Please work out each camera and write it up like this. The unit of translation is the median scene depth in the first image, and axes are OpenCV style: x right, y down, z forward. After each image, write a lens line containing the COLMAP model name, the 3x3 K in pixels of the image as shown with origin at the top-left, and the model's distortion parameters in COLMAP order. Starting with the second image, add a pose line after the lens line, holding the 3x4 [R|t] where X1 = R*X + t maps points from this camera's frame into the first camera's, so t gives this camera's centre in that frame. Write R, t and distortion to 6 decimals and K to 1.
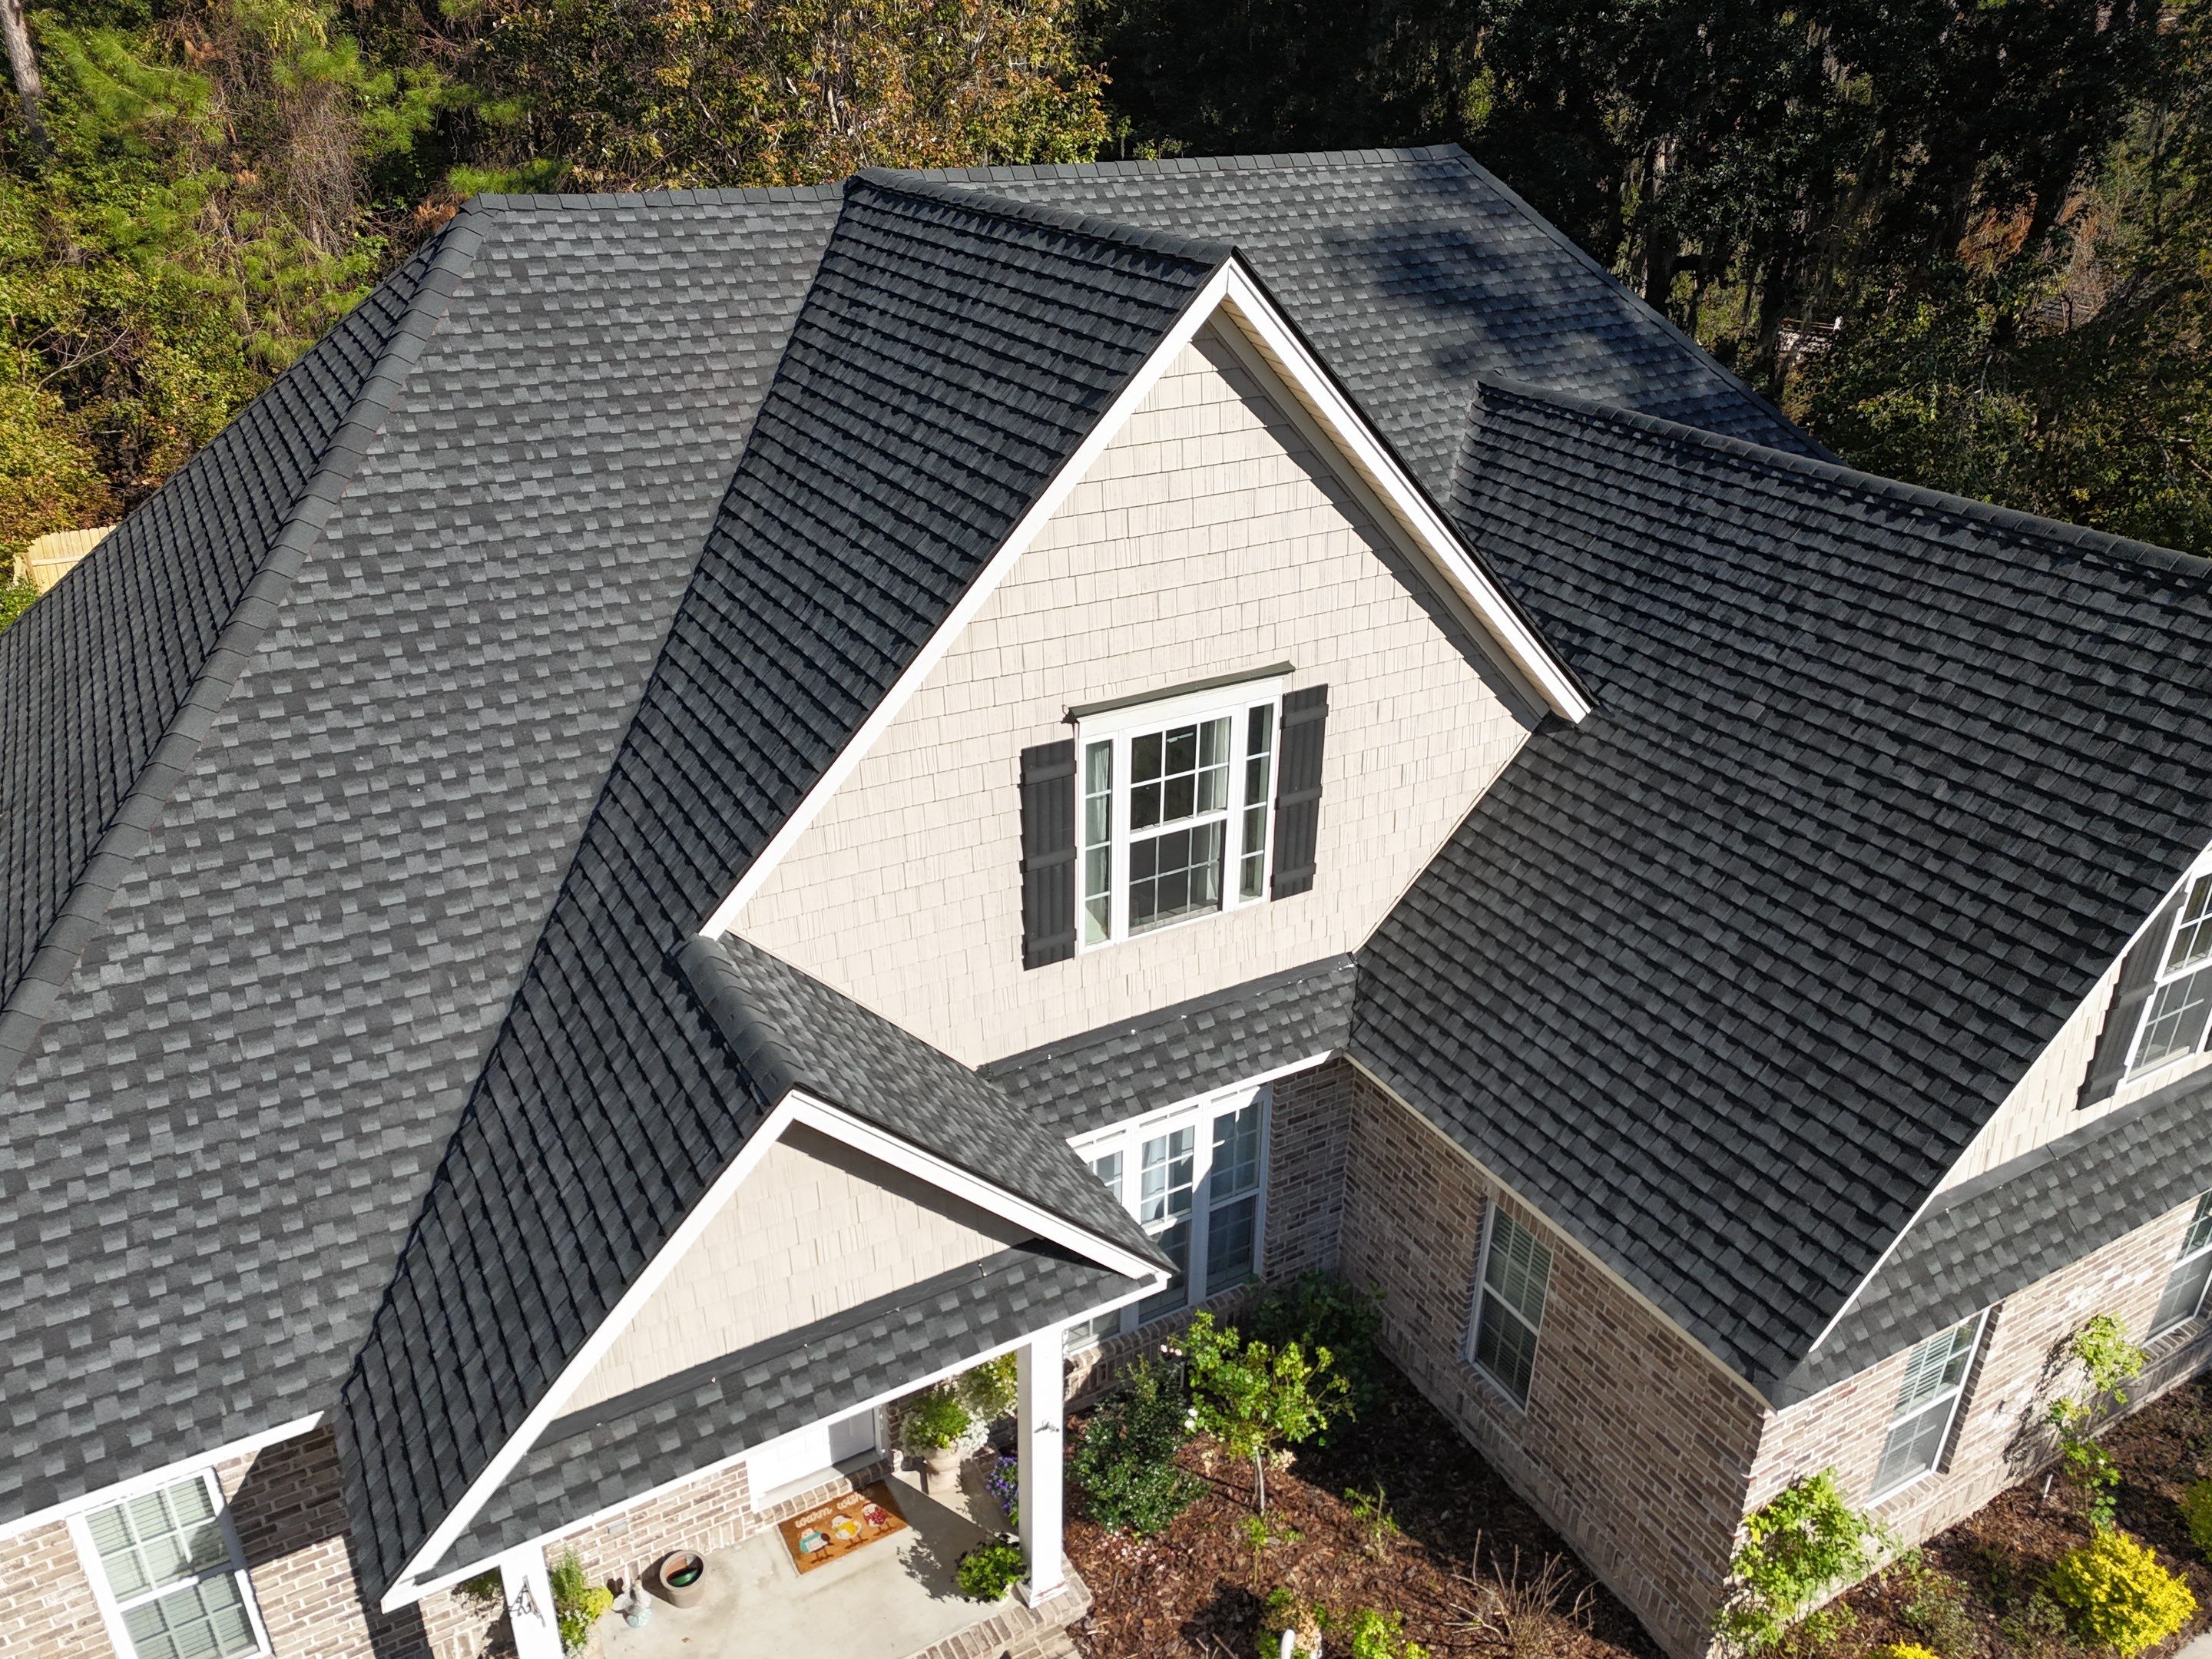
lens RADIAL K [[1604.0, 0, 1106.0], [0, 1604.0, 829.5], [0, 0, 1]] dist [0.085823, -0.054228]
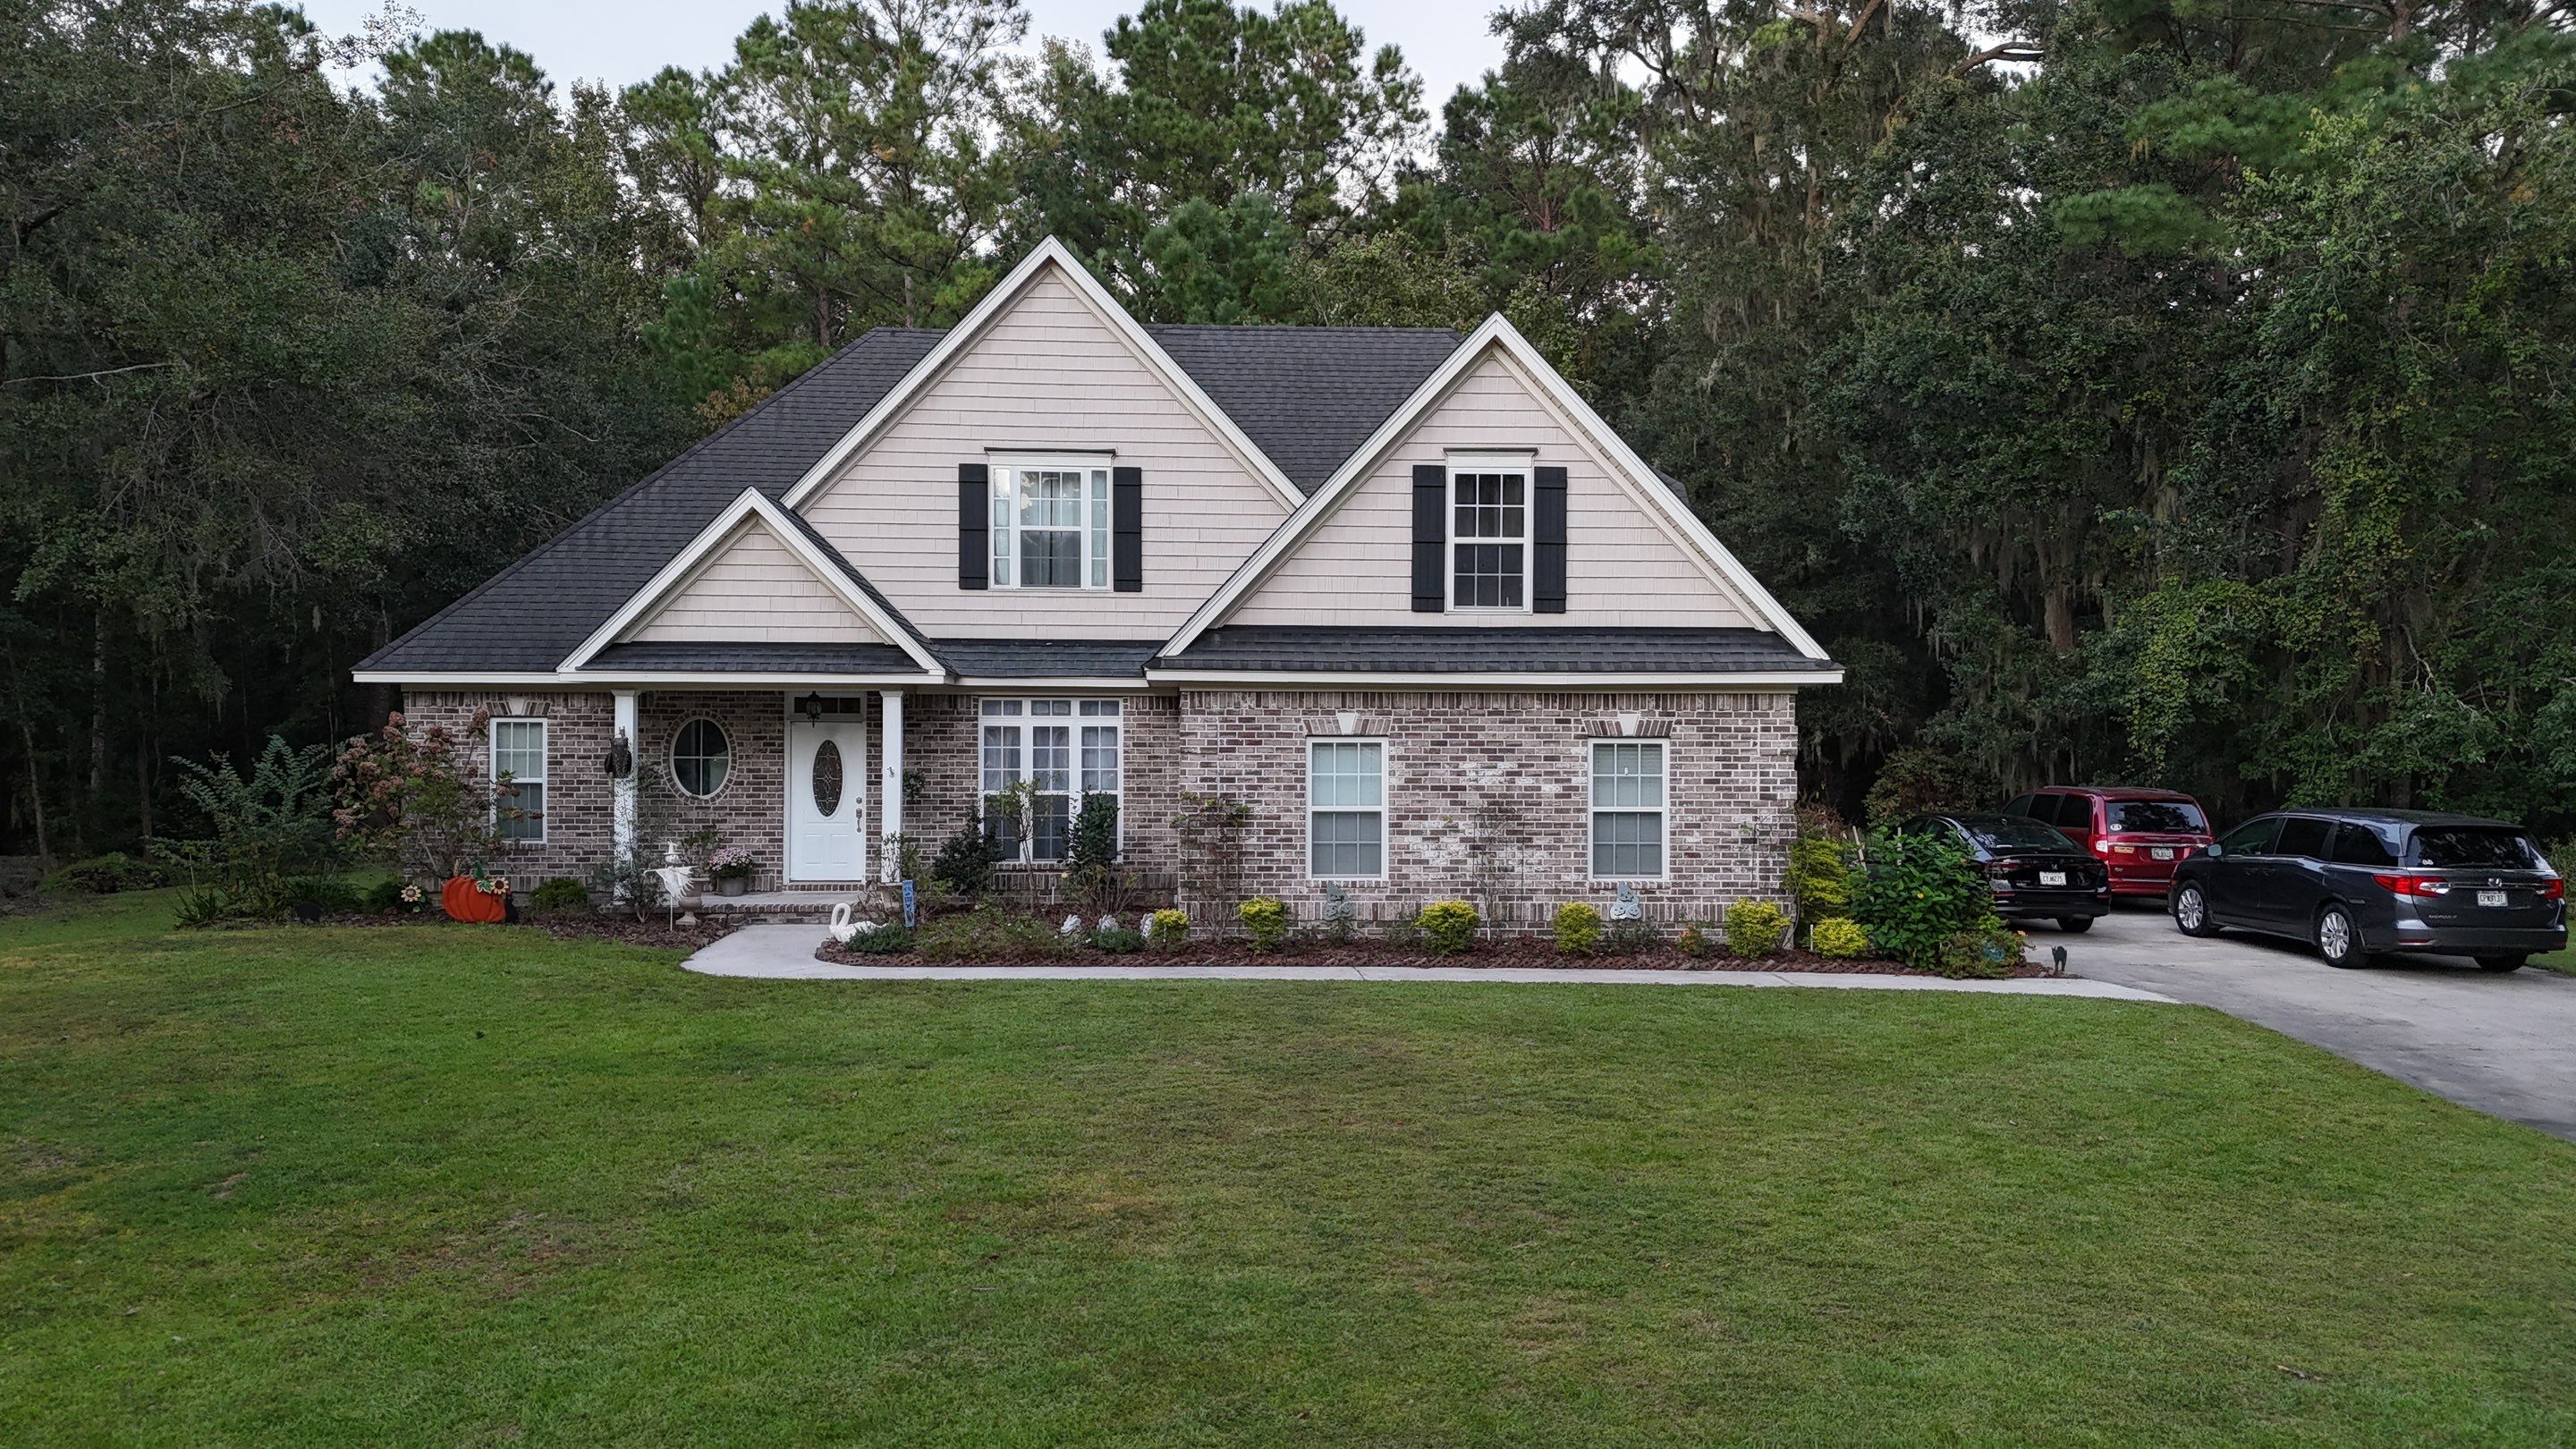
lens RADIAL K [[1868.3, 0, 1280.5], [0, 1868.3, 725.2], [0, 0, 1]] dist [0.194351, -0.304060]
pose [[0.897226, -0.006734, -0.441521, 1.295732], [-0.195009, 0.891053, -0.409873, 1.087057], [0.396178, 0.453849, 0.798163, -0.586153]]
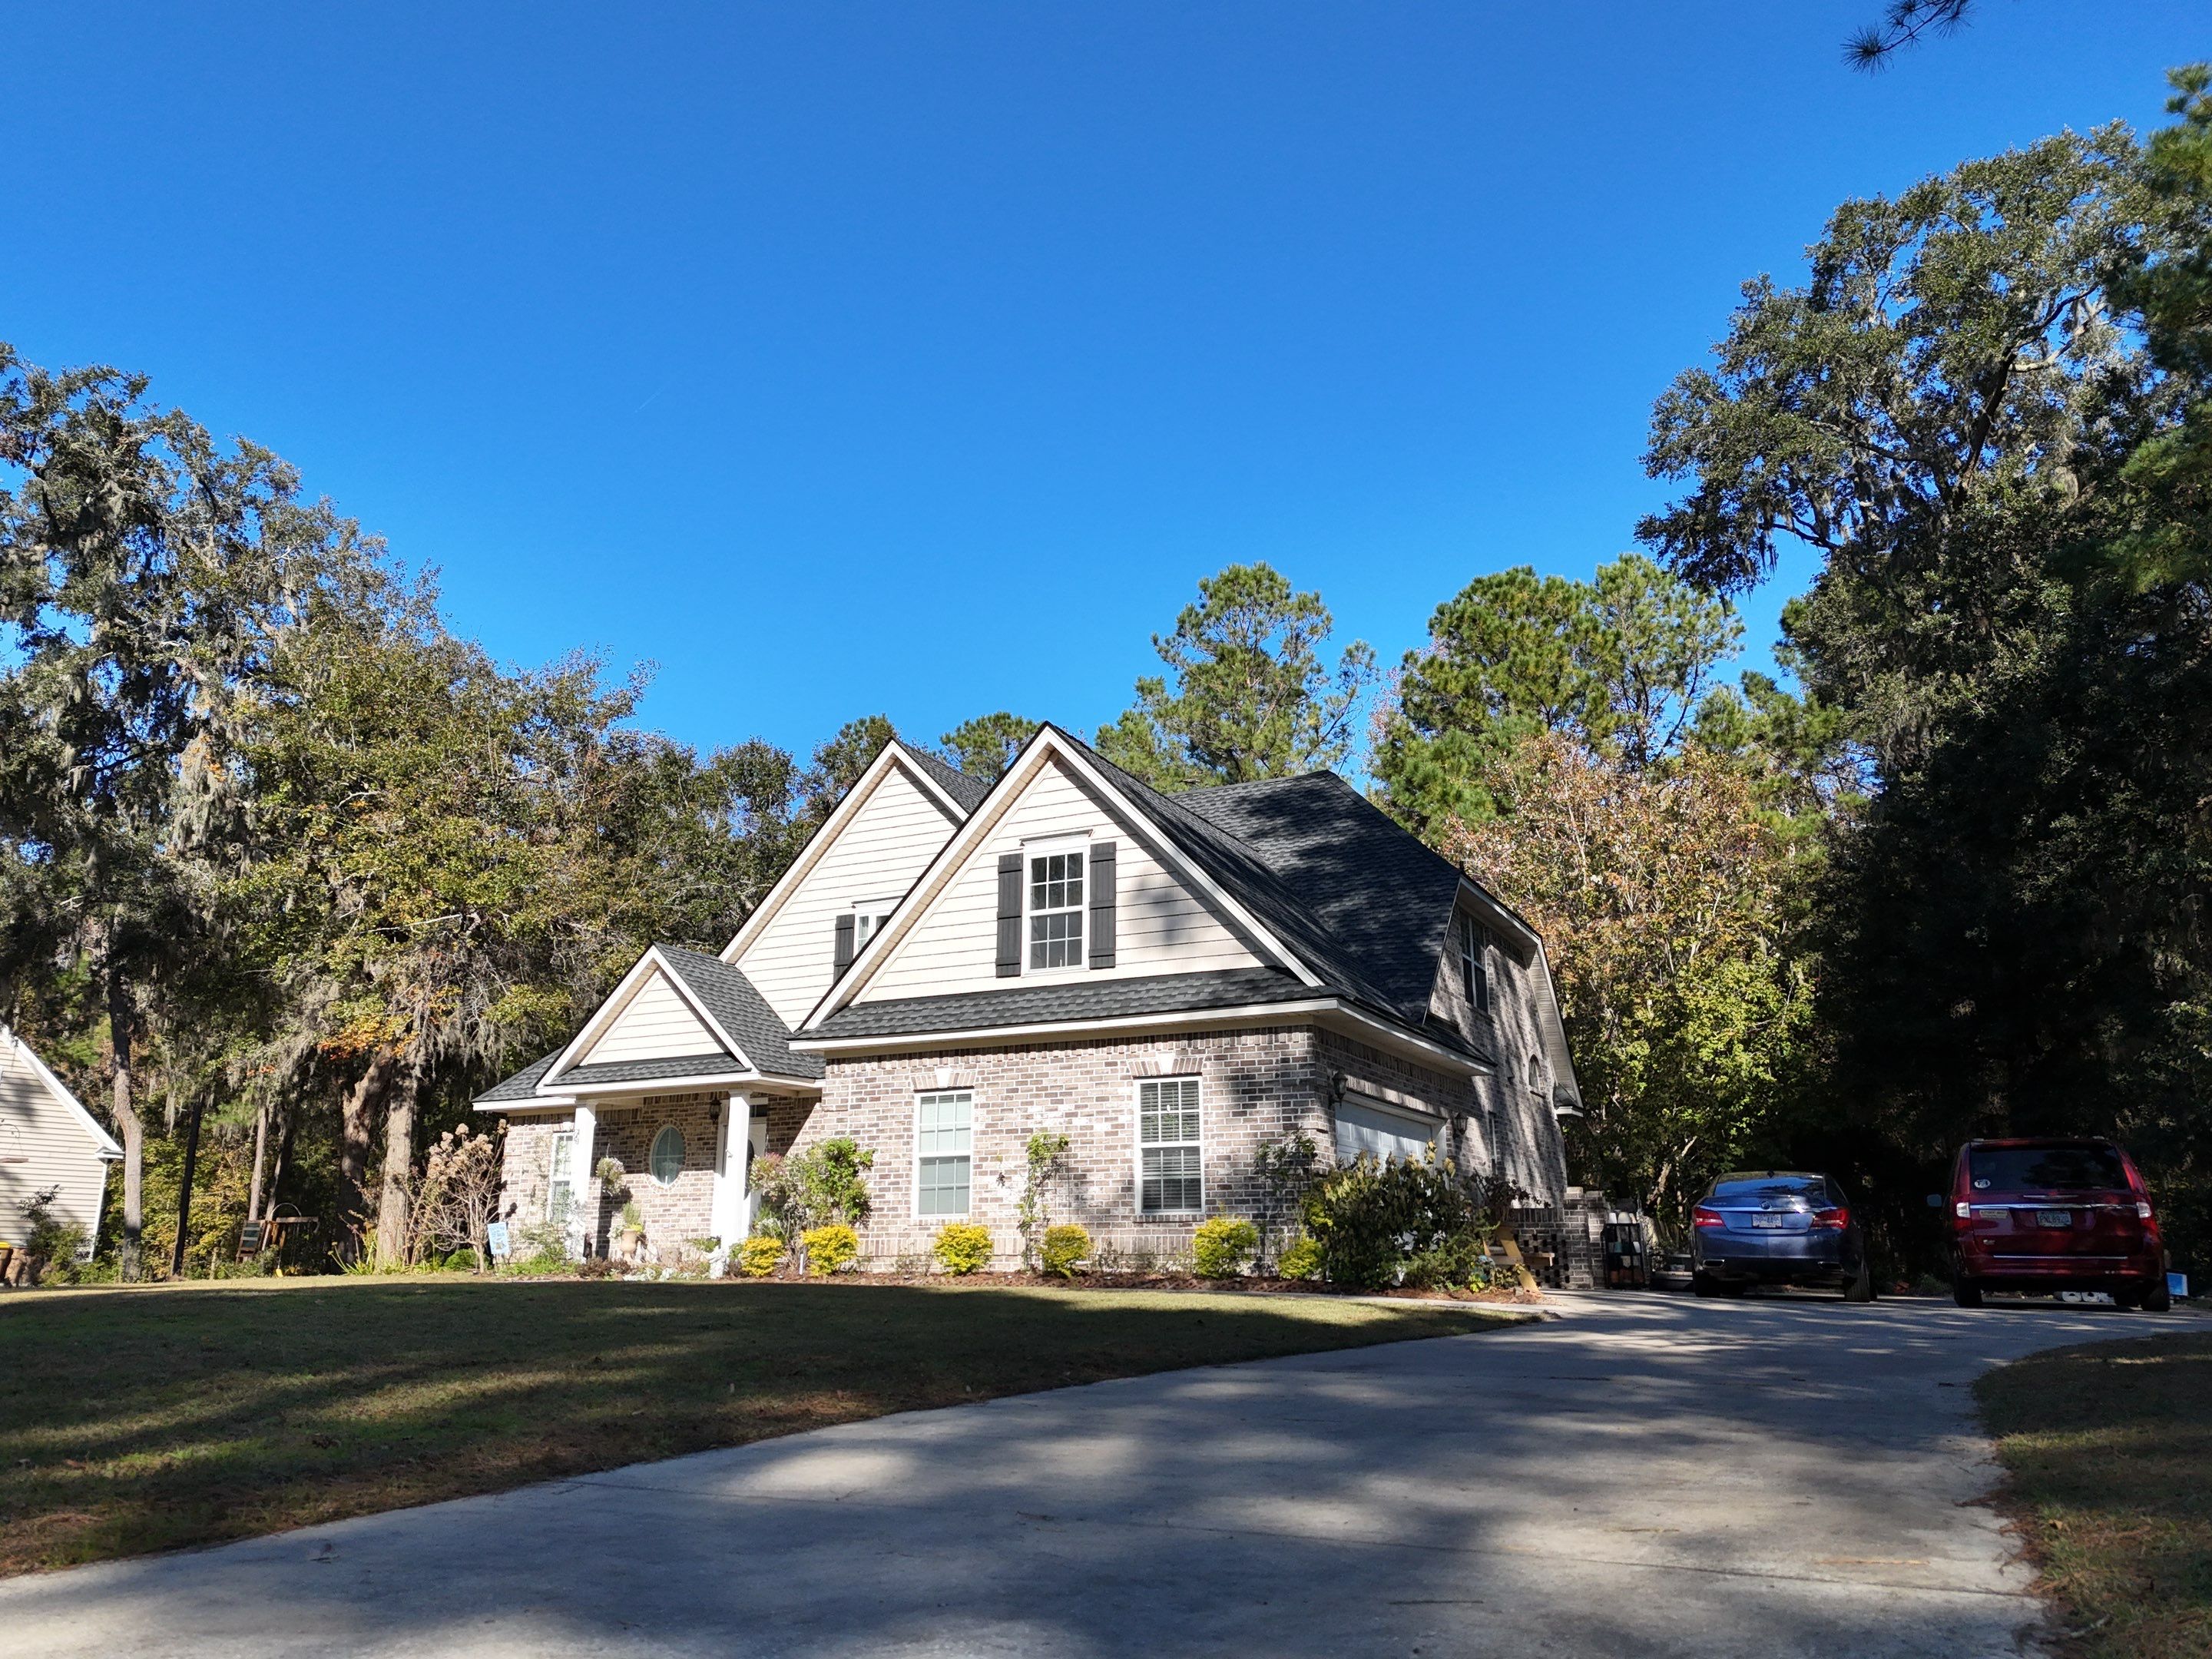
lens RADIAL K [[1608.9, 0, 1086.8], [0, 1608.9, 835.4], [0, 0, 1]] dist [0.156512, -0.258145]
pose [[0.548784, -0.227350, -0.804455, 2.216207], [-0.372715, 0.794826, -0.478889, 0.912810], [0.748277, 0.562639, 0.351451, 0.263505]]
